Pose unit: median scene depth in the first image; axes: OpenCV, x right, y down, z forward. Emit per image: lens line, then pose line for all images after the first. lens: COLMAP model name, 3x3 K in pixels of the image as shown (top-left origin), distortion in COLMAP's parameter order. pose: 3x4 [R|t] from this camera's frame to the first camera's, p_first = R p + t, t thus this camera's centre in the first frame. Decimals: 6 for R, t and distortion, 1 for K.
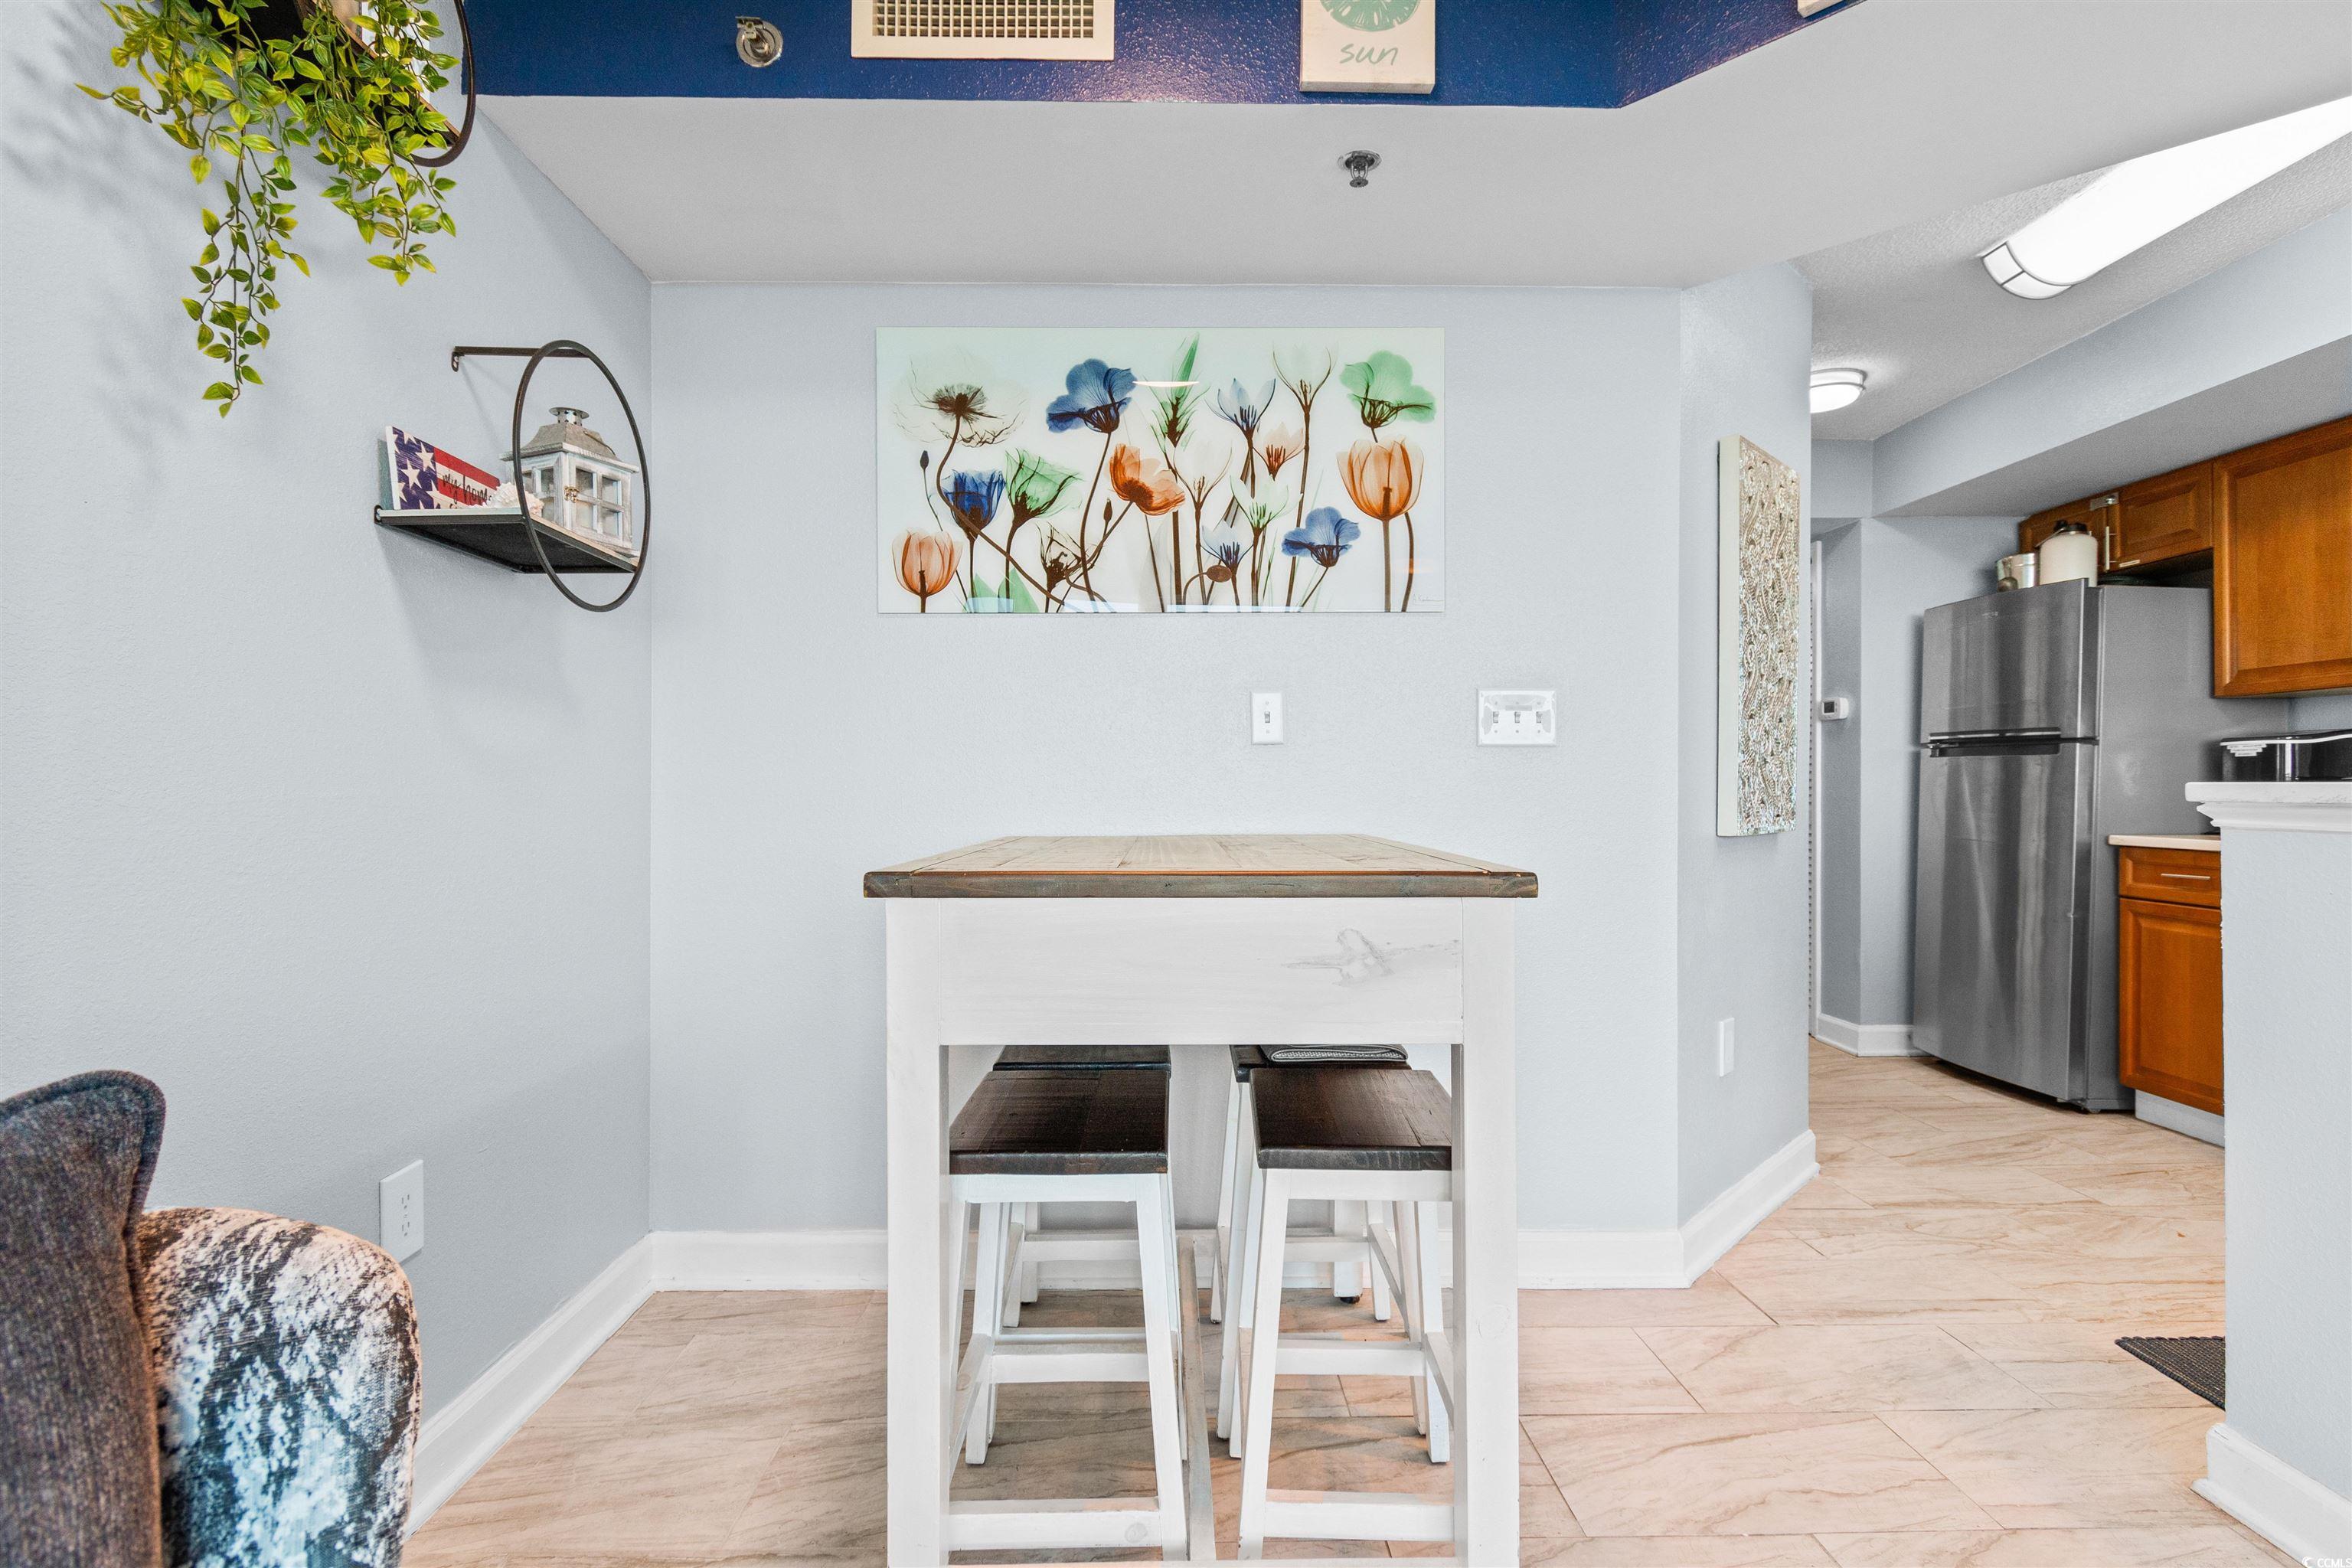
lens RADIAL K [[1107.3, 0, 1193.4], [0, 1107.3, 790.6], [0, 0, 1]] dist [0.006218, -0.003209]
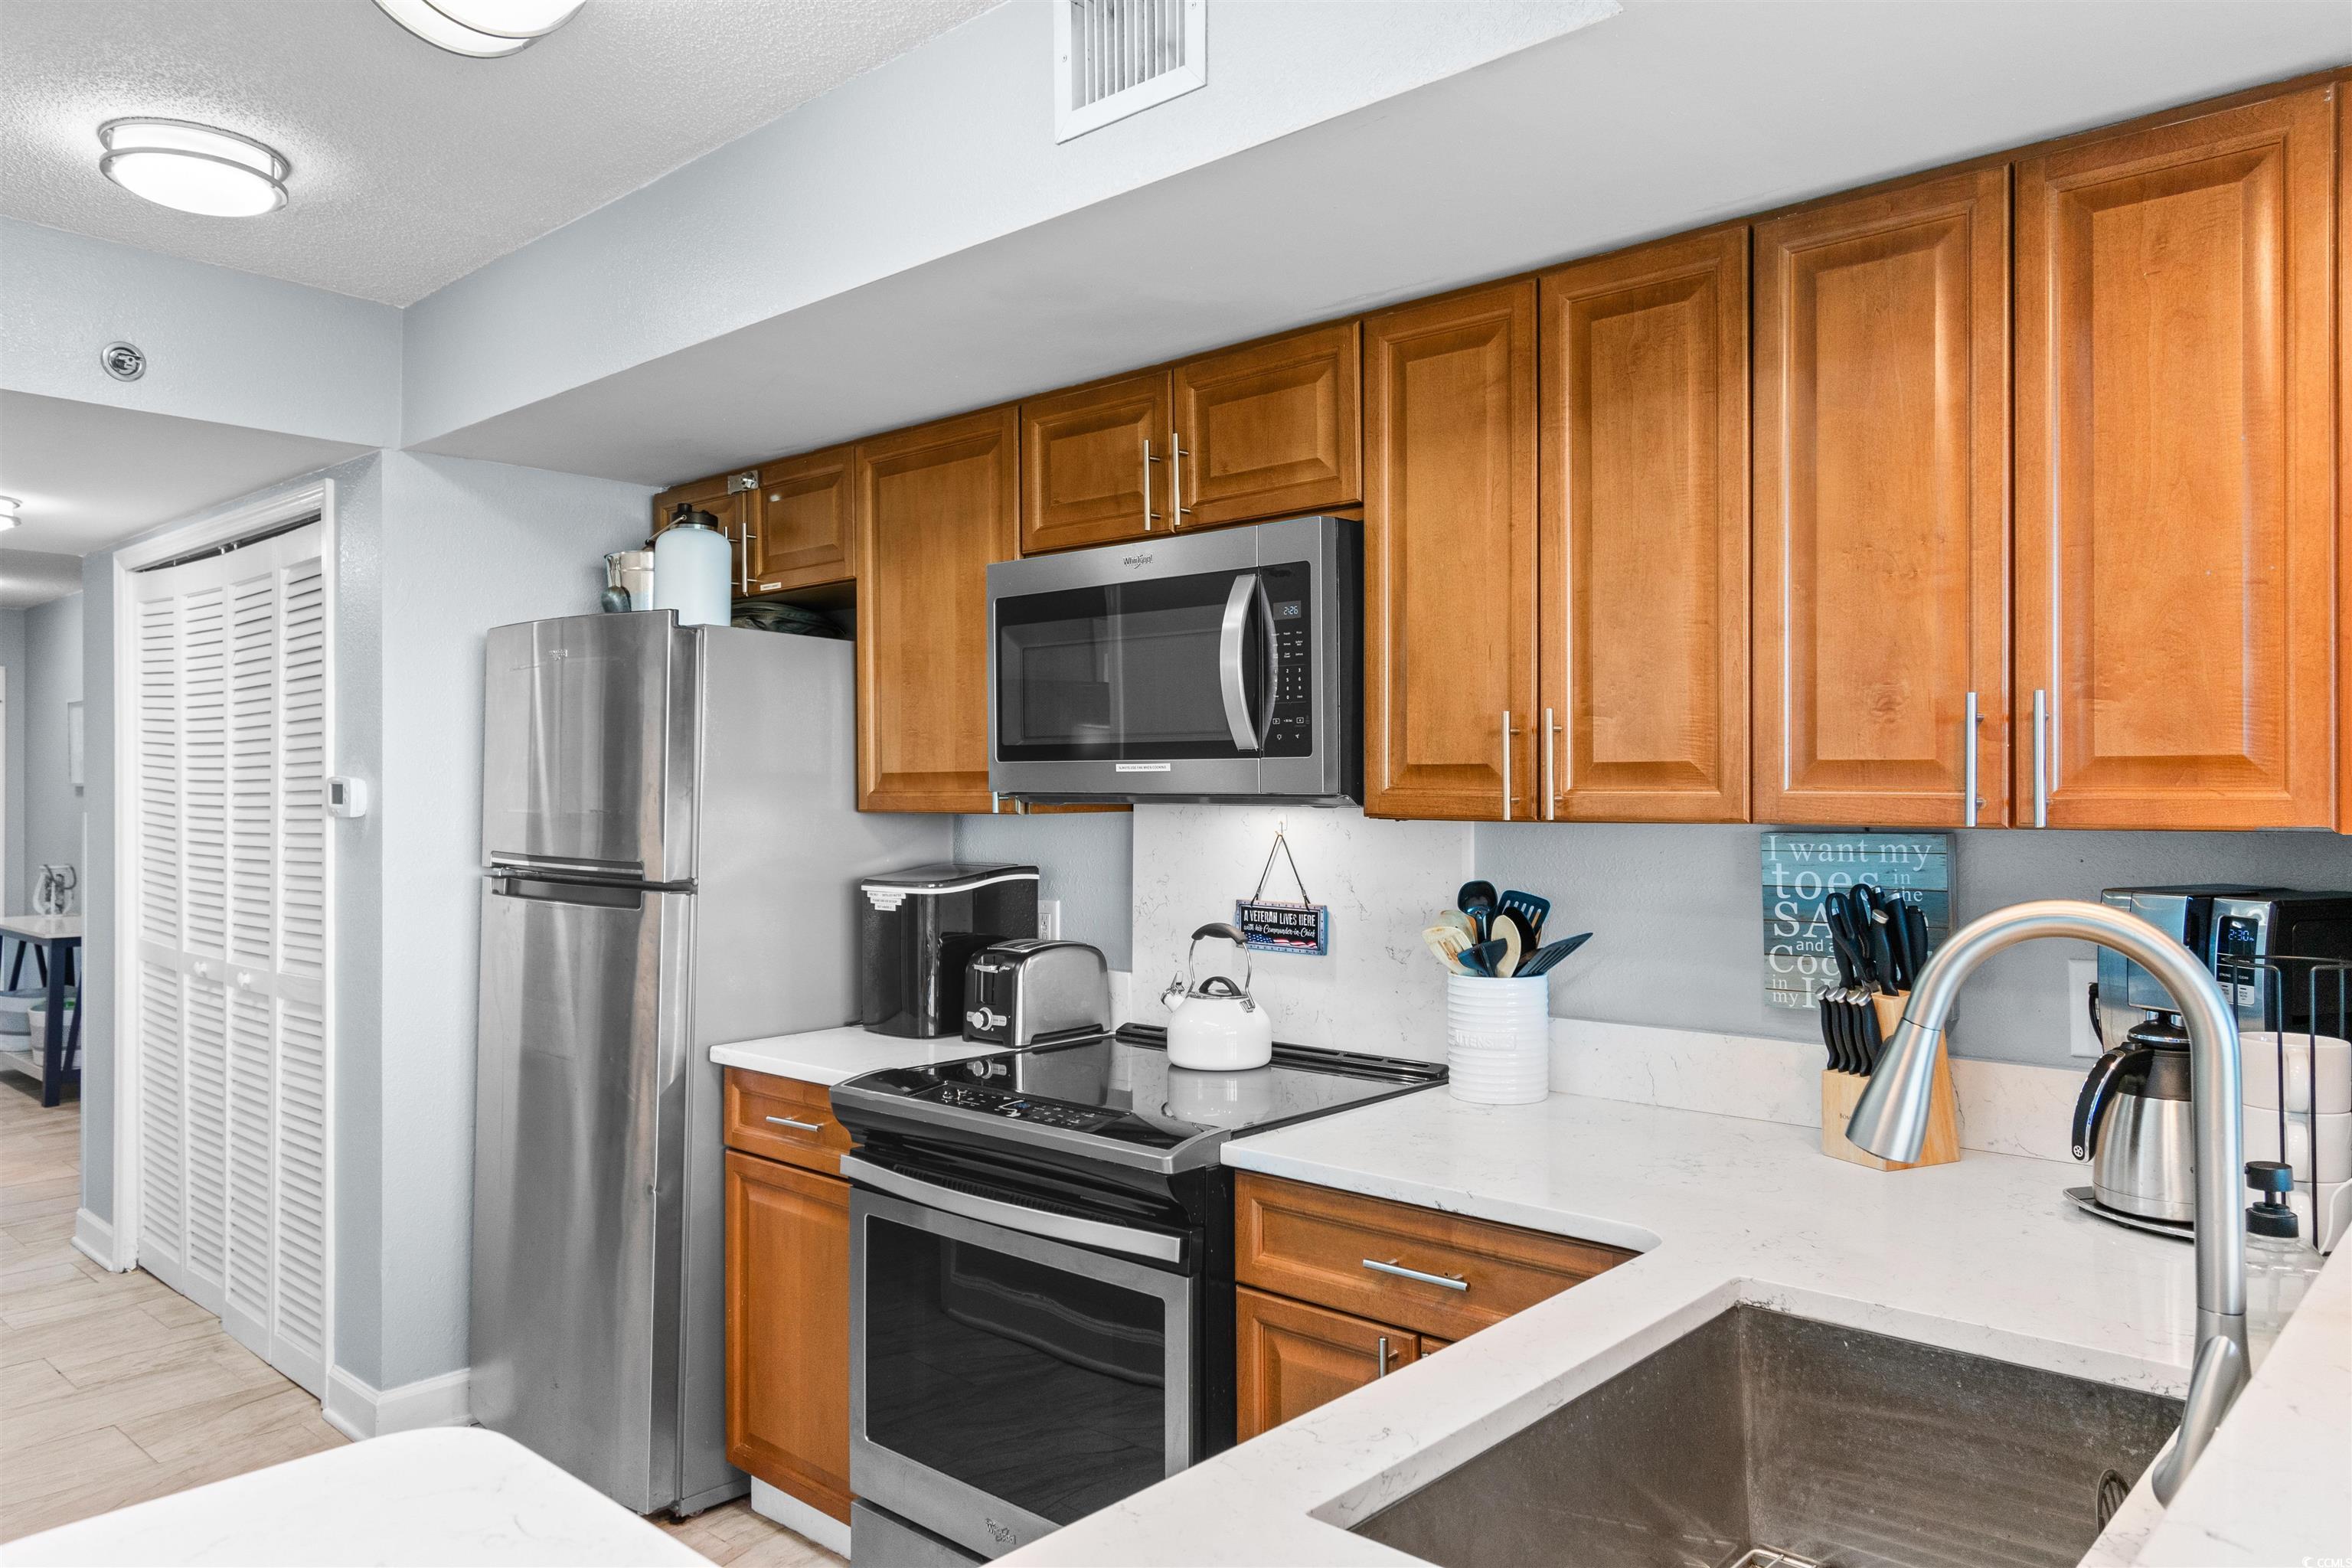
lens RADIAL K [[1576.5, 0, 1178.6], [0, 1576.5, 780.3], [0, 0, 1]] dist [0.003072, 0.000469]
pose [[0.687183, 0.004398, 0.726471, 0.587521], [0.003740, 0.999947, -0.009591, -0.142339], [-0.726474, 0.009308, 0.687131, 0.365960]]
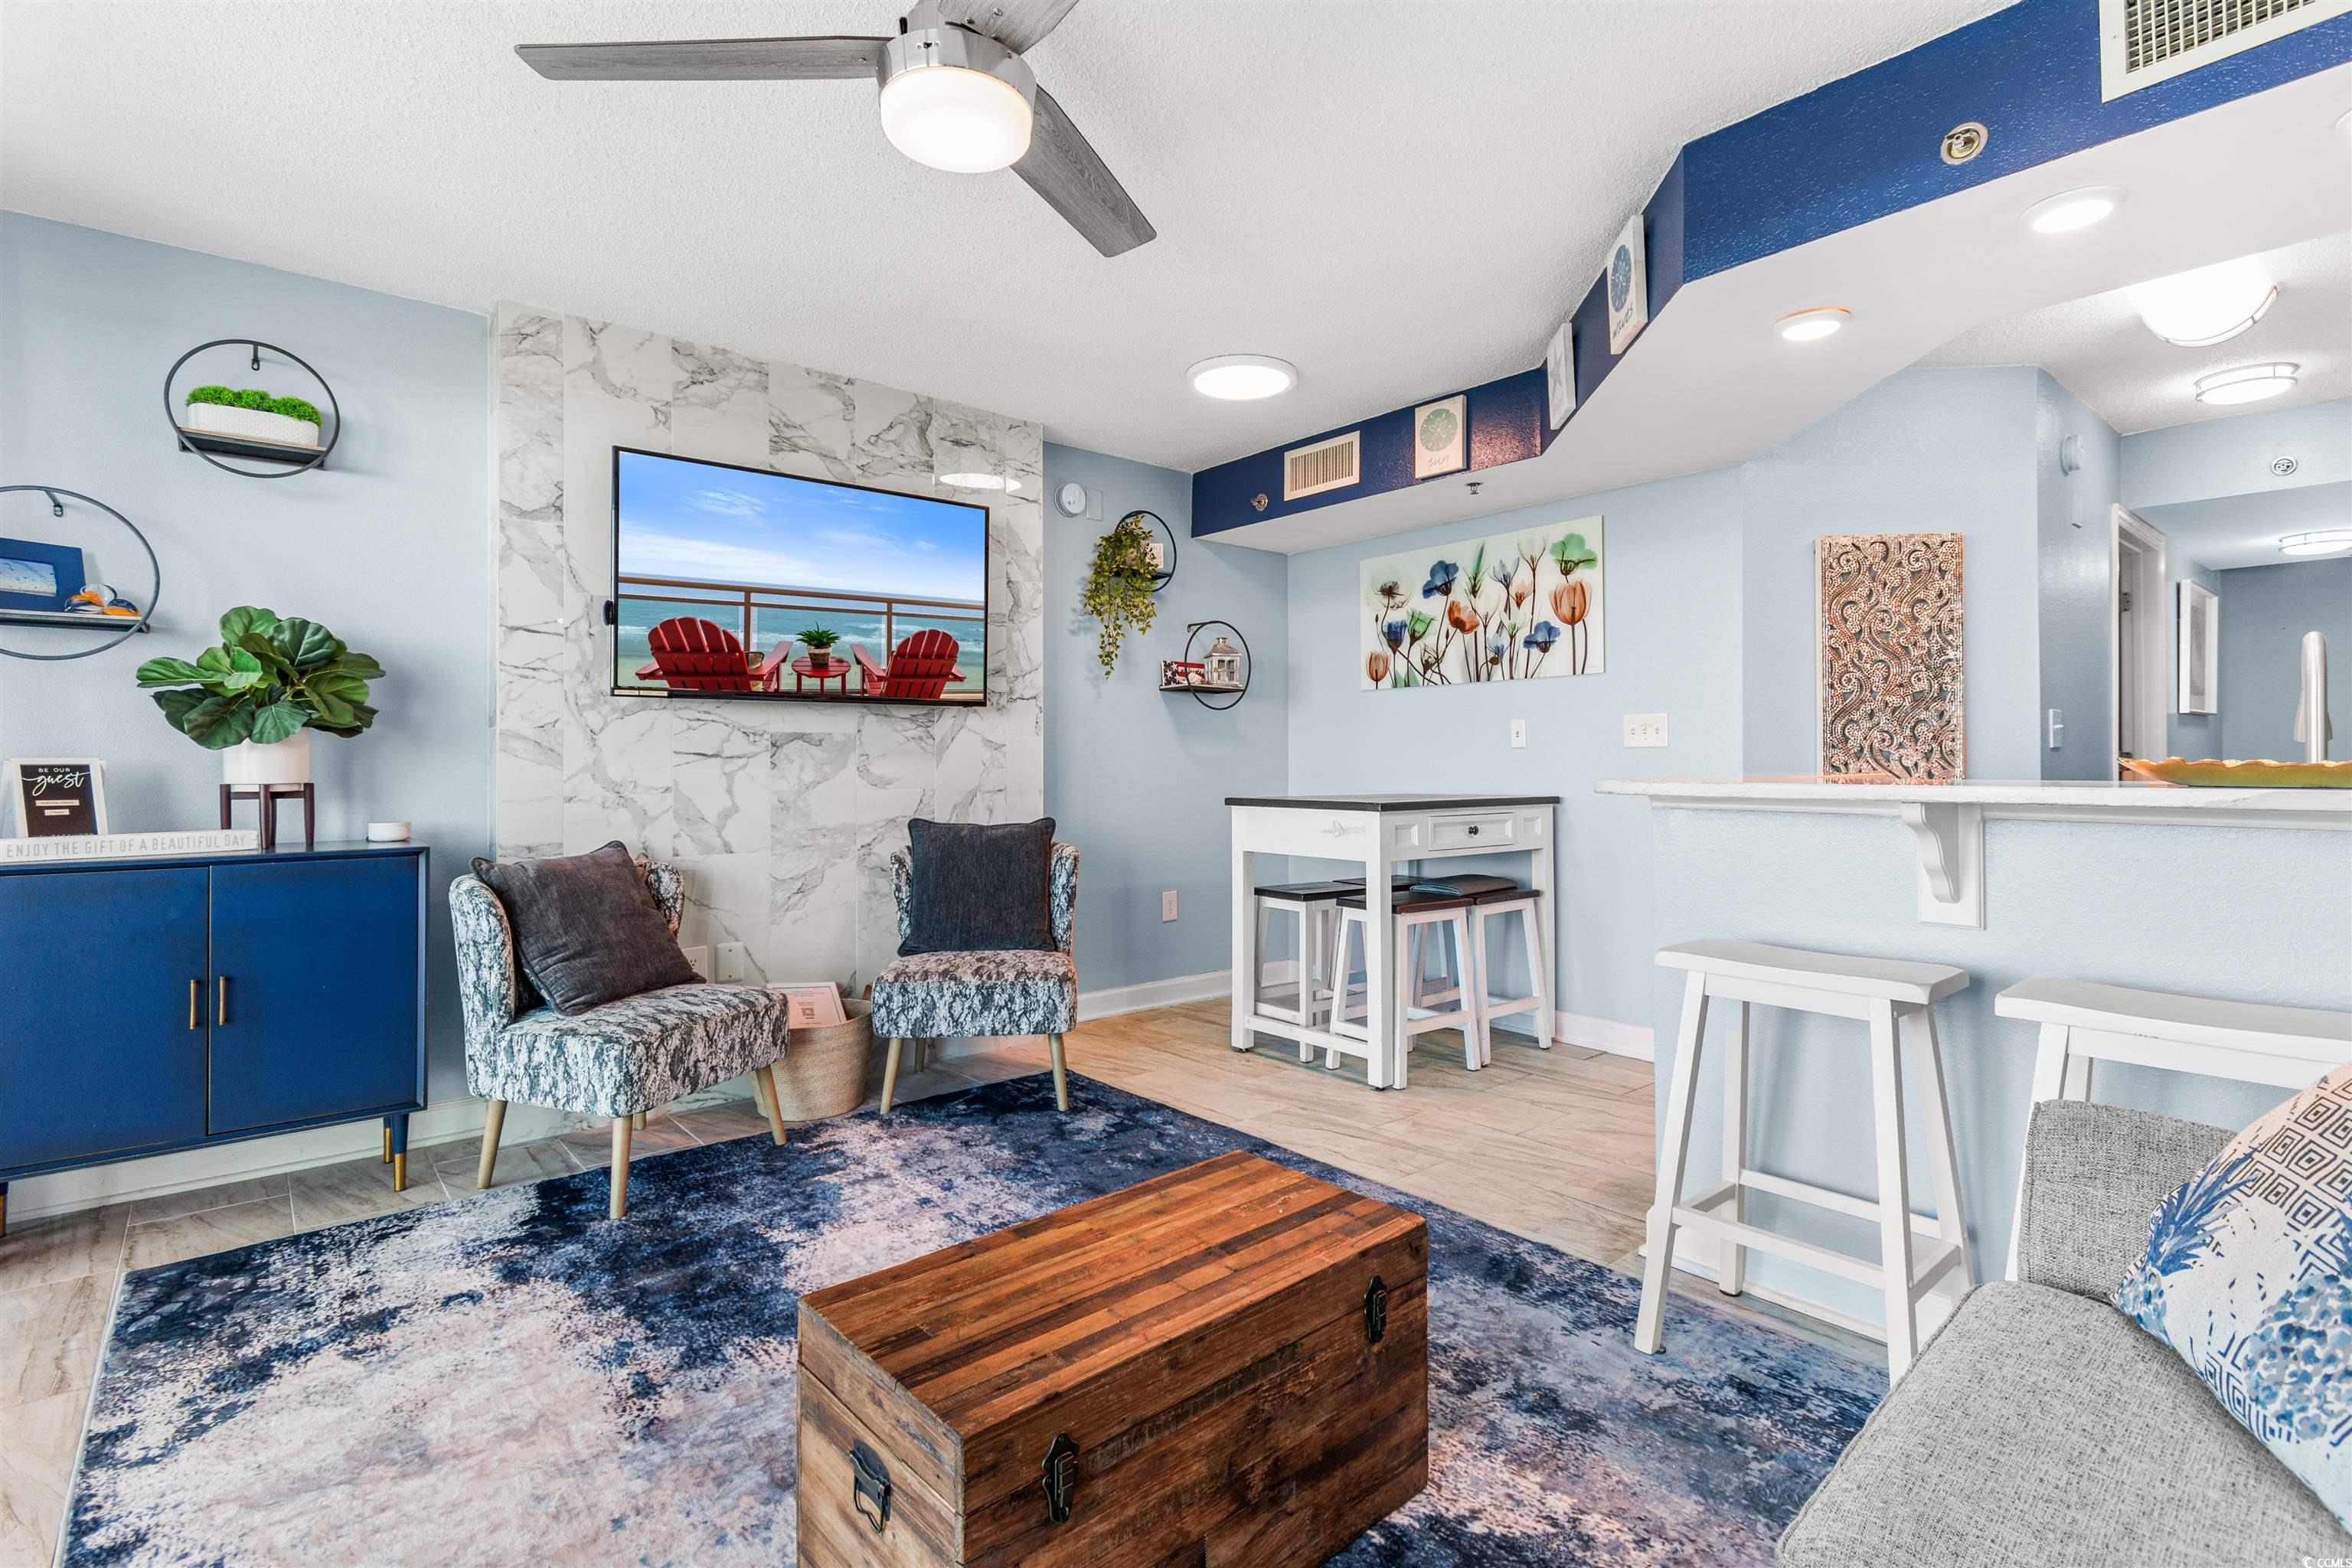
lens RADIAL K [[1096.7, 0, 1183.8], [0, 1096.7, 754.7], [0, 0, 1]] dist [-0.010867, -0.000247]
pose [[0.635537, -0.007747, -0.772032, 1.158621], [0.000937, 0.999957, -0.009262, -0.014012], [0.772070, 0.005163, 0.635517, -0.641170]]
